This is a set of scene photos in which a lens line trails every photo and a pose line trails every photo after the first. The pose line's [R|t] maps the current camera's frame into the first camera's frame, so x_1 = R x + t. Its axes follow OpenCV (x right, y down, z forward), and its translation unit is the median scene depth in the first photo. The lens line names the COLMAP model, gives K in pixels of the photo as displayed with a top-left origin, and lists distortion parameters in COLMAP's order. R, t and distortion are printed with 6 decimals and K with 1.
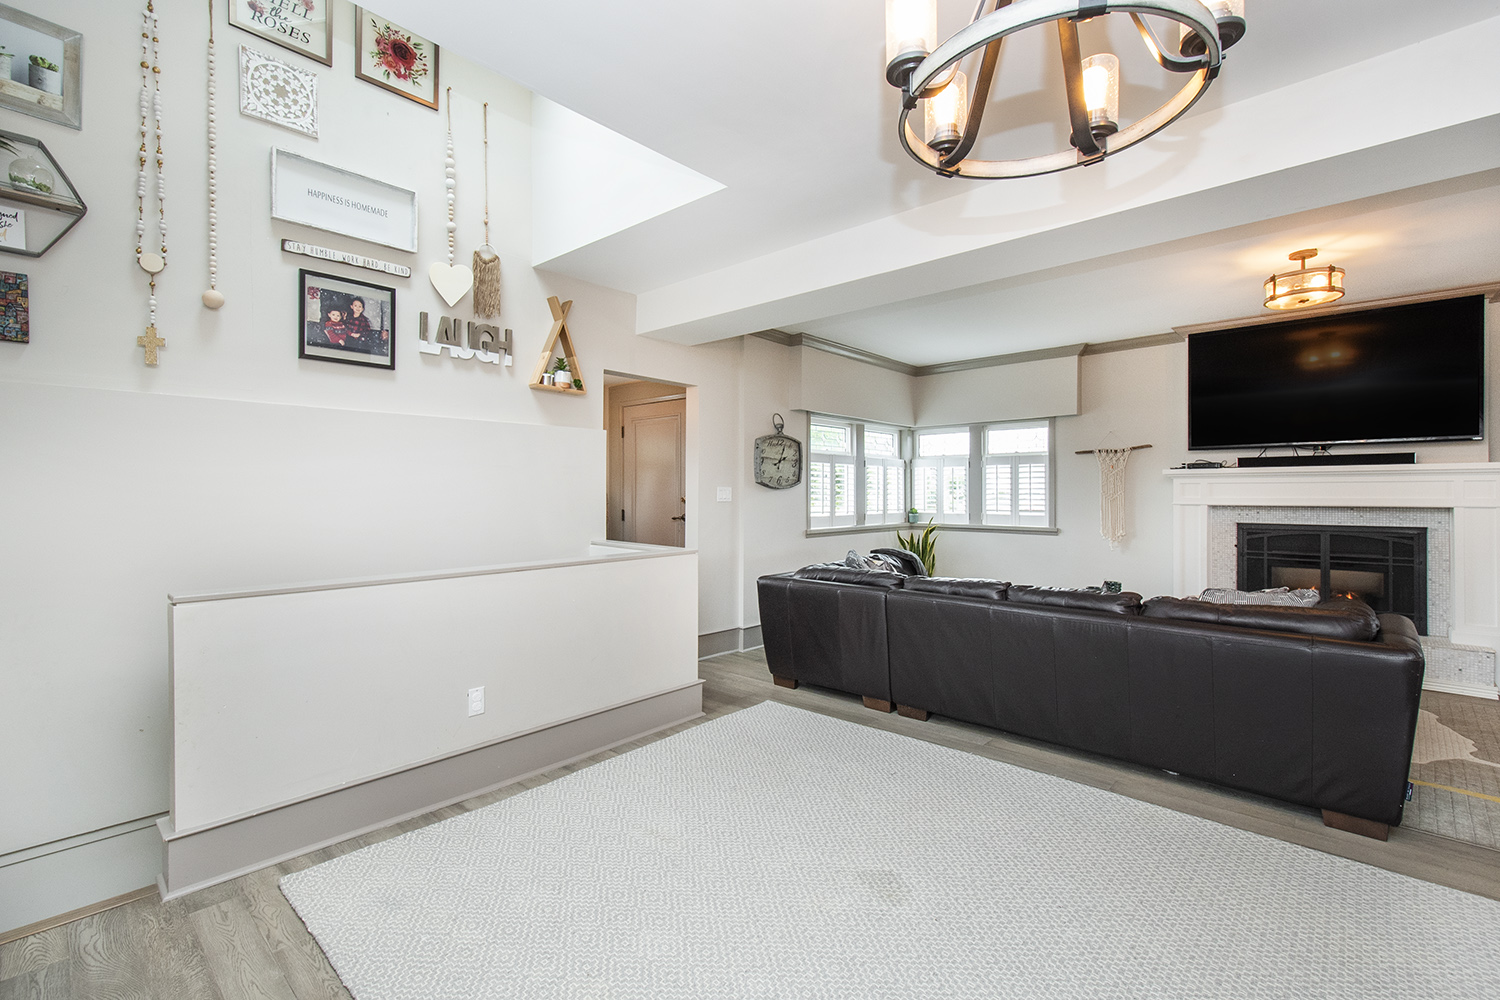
lens RADIAL K [[657.3, 0, 754.1], [0, 657.3, 491.6], [0, 0, 1]] dist [0.000950, -0.000653]
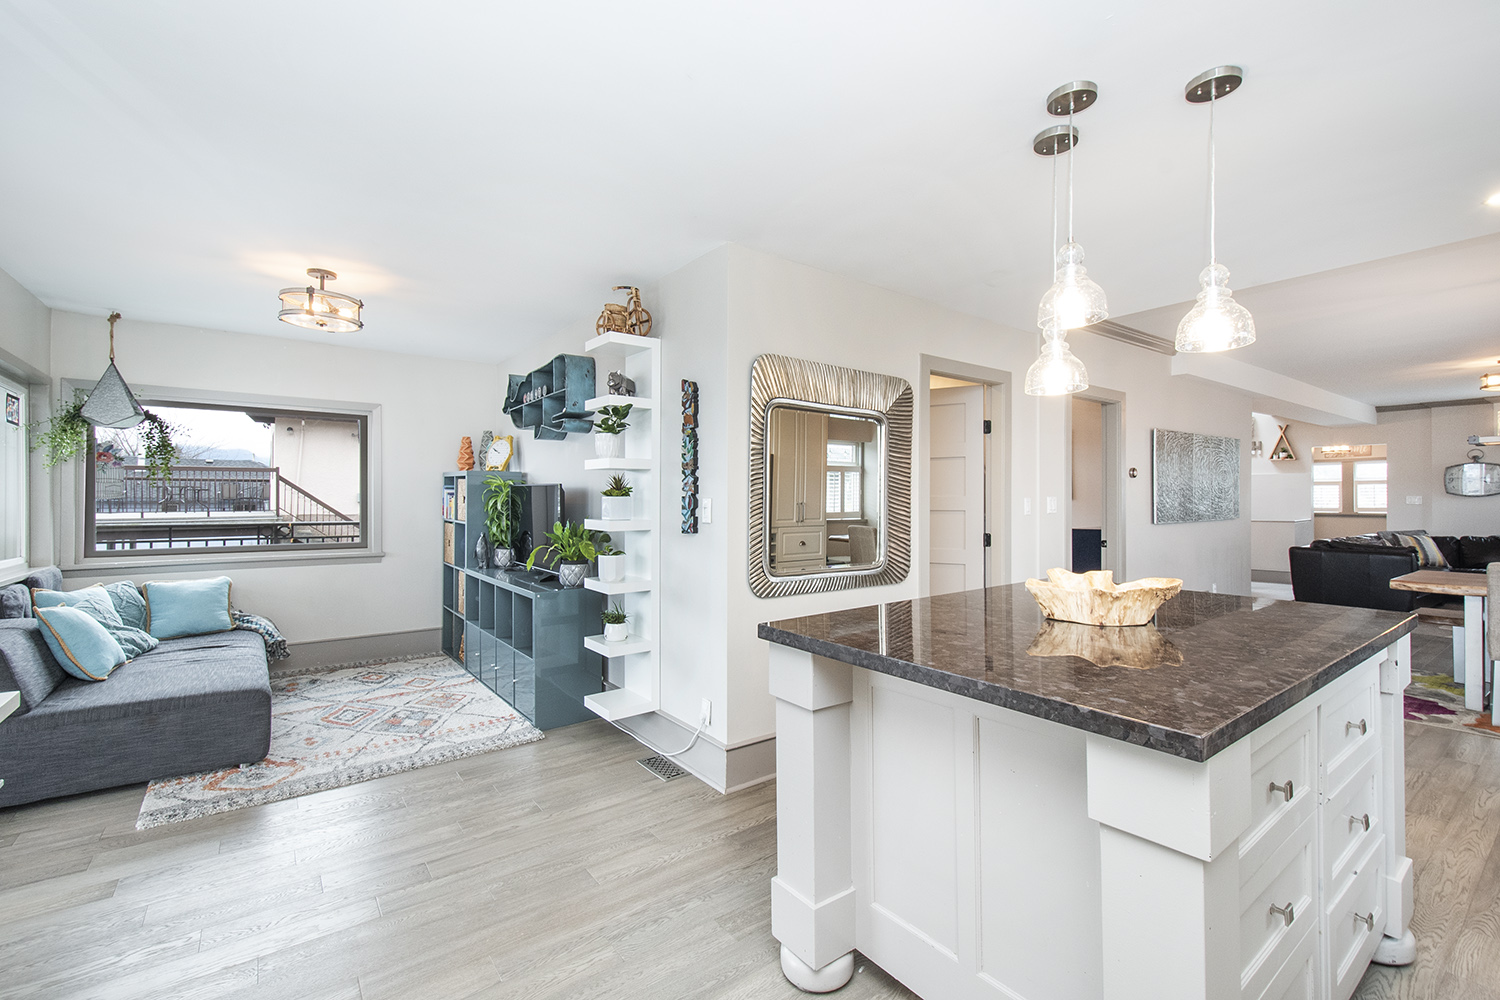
lens RADIAL K [[650.9, 0, 756.9], [0, 650.9, 496.5], [0, 0, 1]] dist [0.009913, -0.000293]
pose [[-0.177764, -0.004320, -0.984064, 2.179658], [-0.000125, 0.999990, -0.004367, 0.002961], [0.984073, -0.000654, -0.177763, -0.492487]]
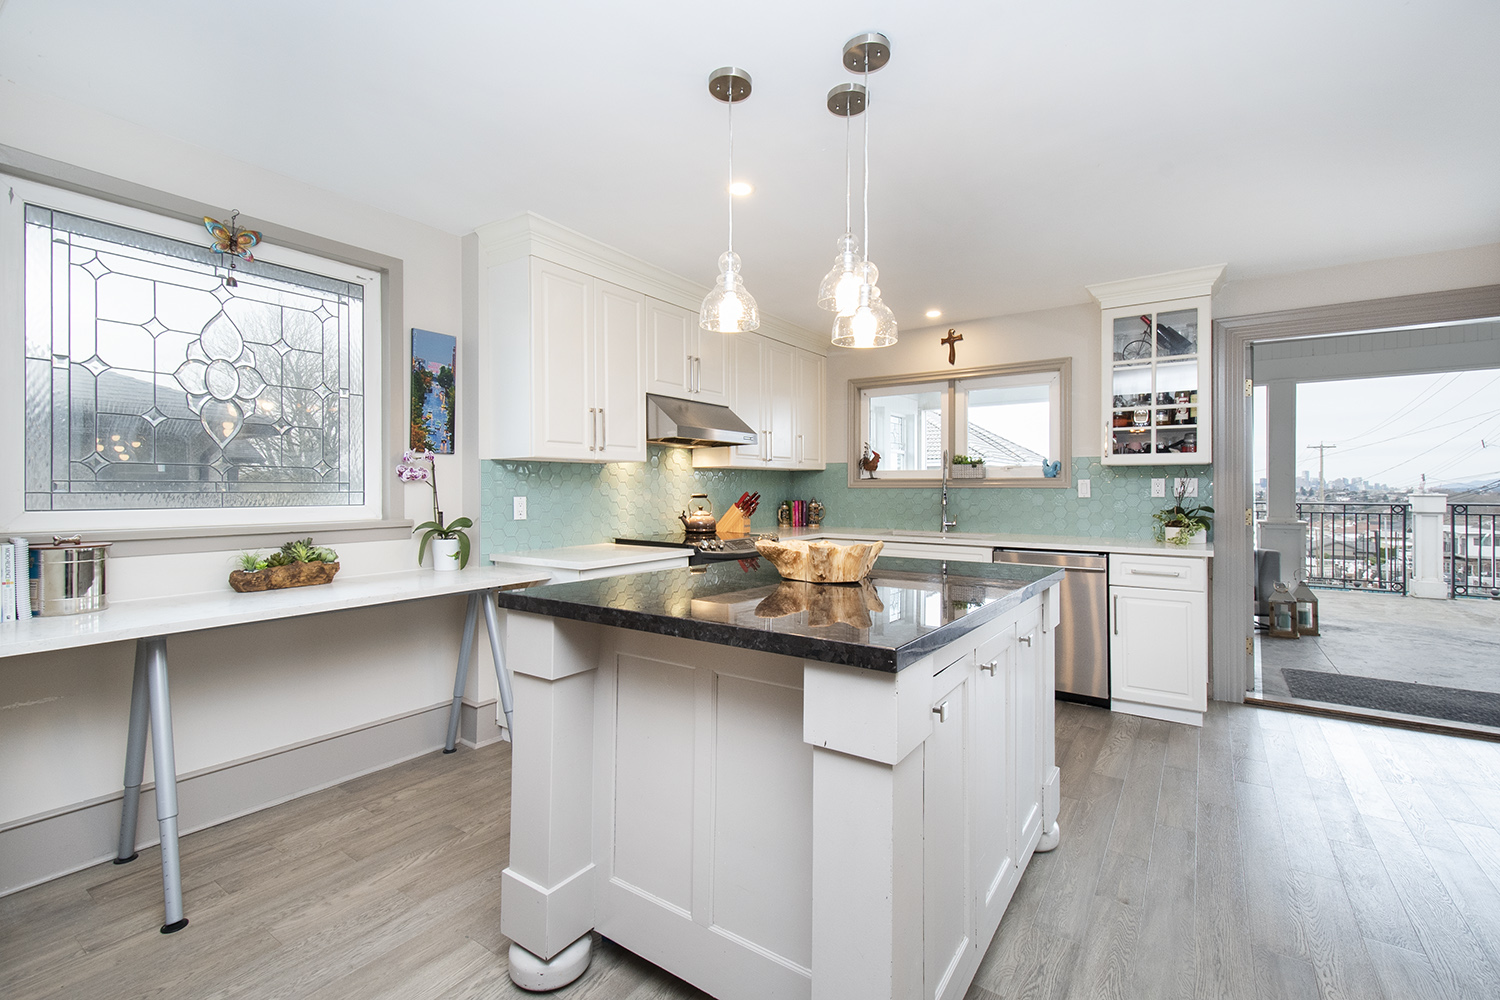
lens RADIAL K [[648.3, 0, 754.7], [0, 648.3, 484.9], [0, 0, 1]] dist [0.003275, -0.000607]
pose [[-0.140178, 0.005255, 0.990112, 1.382446], [-0.003258, 0.999978, -0.005769, 0.016197], [-0.990121, -0.004034, -0.140158, -0.266419]]
